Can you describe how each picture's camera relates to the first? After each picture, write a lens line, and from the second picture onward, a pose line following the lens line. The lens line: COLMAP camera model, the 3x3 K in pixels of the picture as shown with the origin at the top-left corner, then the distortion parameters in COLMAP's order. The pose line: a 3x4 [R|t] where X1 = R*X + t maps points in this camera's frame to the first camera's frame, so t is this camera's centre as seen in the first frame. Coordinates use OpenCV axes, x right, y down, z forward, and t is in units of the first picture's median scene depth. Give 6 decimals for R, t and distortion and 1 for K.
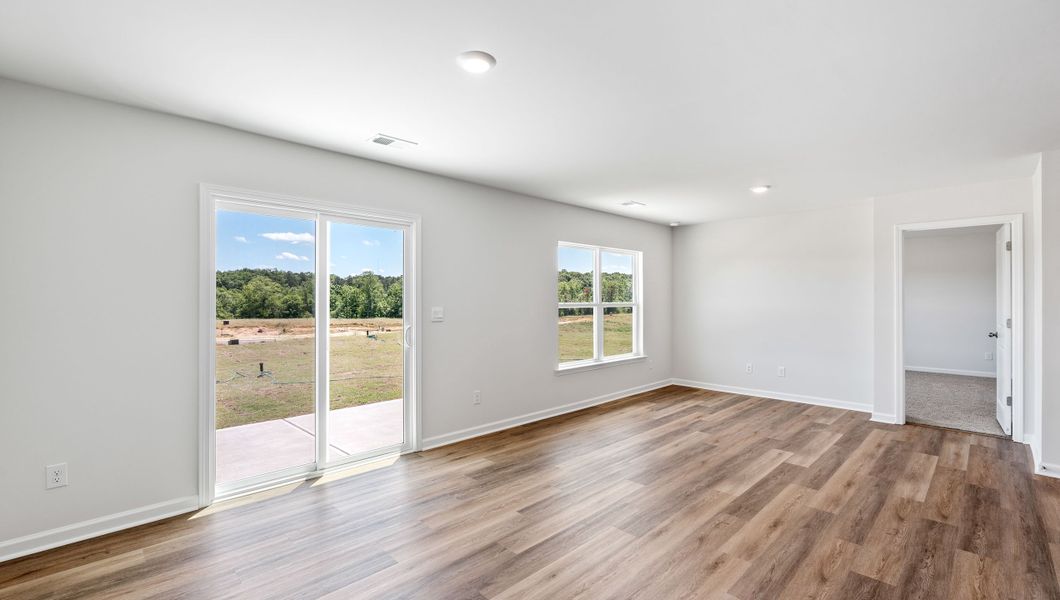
lens RADIAL K [[457.2, 0, 532.9], [0, 457.2, 292.1], [0, 0, 1]] dist [-0.005024, 0.000062]
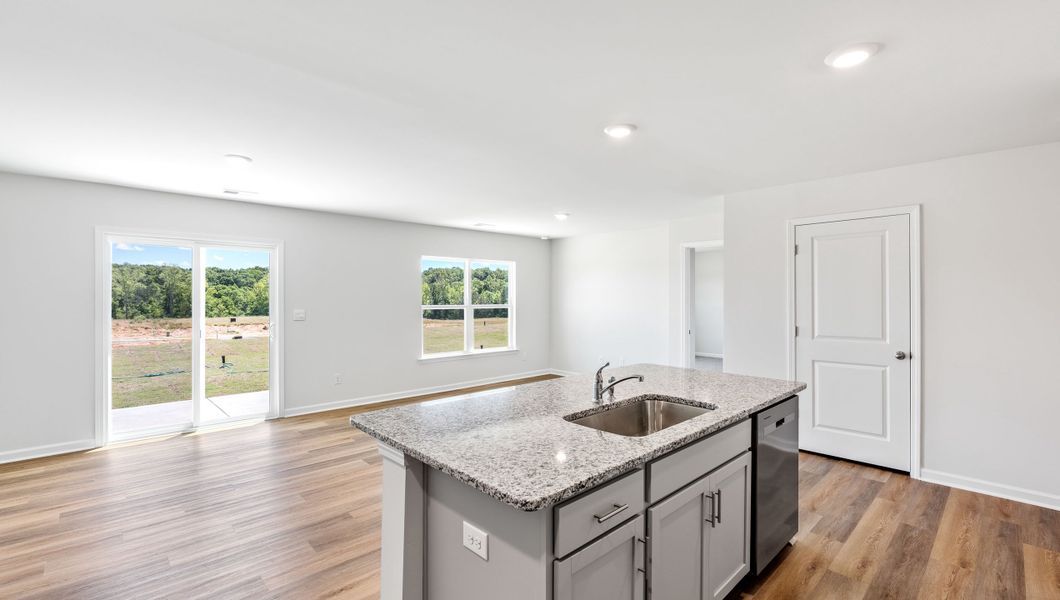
lens RADIAL K [[457.2, 0, 537.0], [0, 457.2, 301.4], [0, 0, 1]] dist [-0.005024, 0.000062]
pose [[0.999854, 0.000583, -0.017100, 0.519955], [-0.000141, 0.999666, 0.025826, -0.026051], [0.017109, -0.025819, 0.999520, -0.313019]]
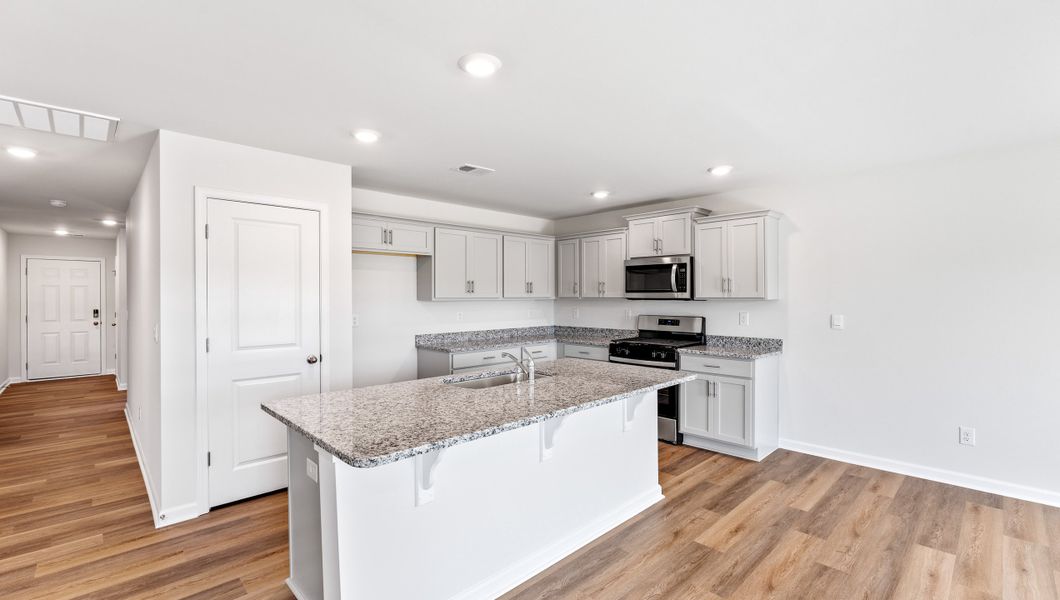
lens RADIAL K [[457.2, 0, 533.6], [0, 457.2, 300.7], [0, 0, 1]] dist [-0.005024, 0.000062]
pose [[-0.999757, 0.001547, 0.021977, 0.565141], [0.001410, 0.999979, -0.006247, -0.007605], [-0.021986, -0.006215, -0.999739, 0.929906]]
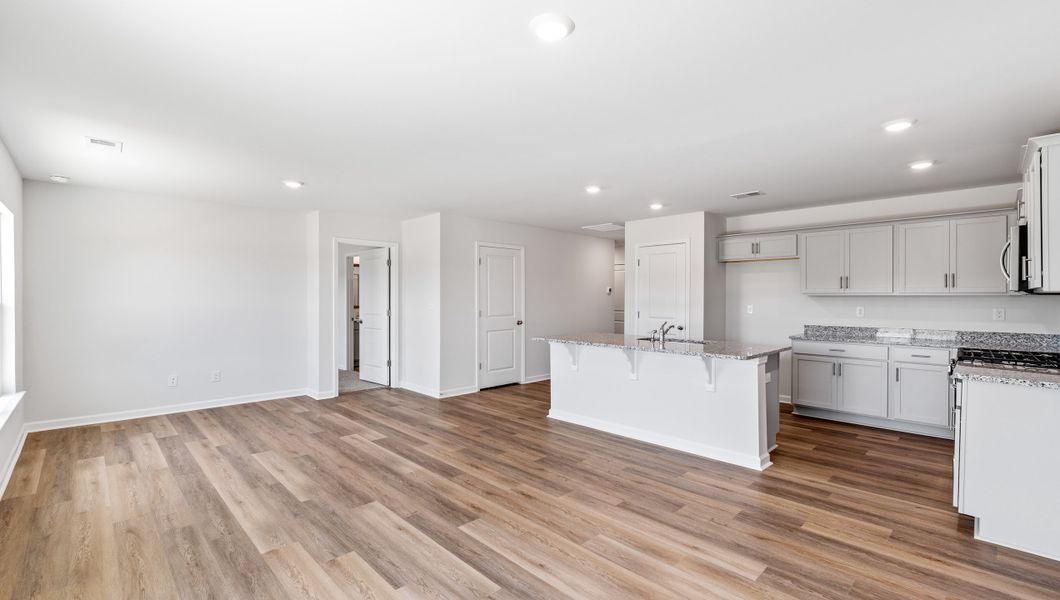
lens RADIAL K [[457.2, 0, 528.9], [0, 457.2, 300.8], [0, 0, 1]] dist [-0.005024, 0.000062]
pose [[0.010619, -0.008445, 0.999908, -0.544529], [-0.020519, 0.999752, 0.008662, 0.005012], [-0.999733, -0.020609, 0.010443, 0.564231]]
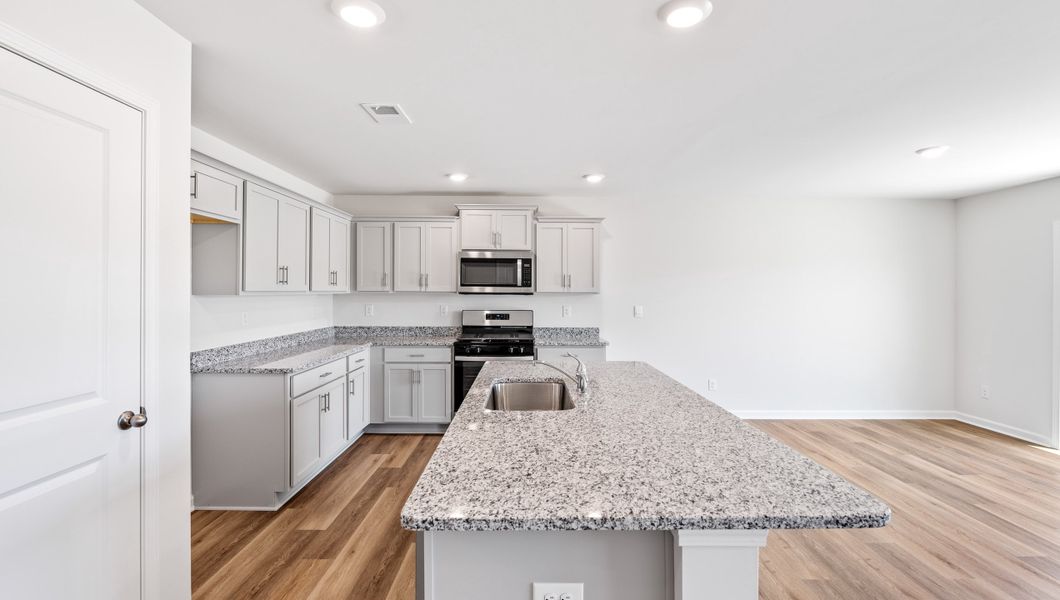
lens RADIAL K [[457.2, 0, 532.3], [0, 457.2, 283.3], [0, 0, 1]] dist [-0.005024, 0.000062]
pose [[-0.703927, -0.016276, -0.710086, 1.046593], [0.005026, 0.999598, -0.027895, -0.011590], [0.710255, -0.023205, -0.703562, 0.614463]]
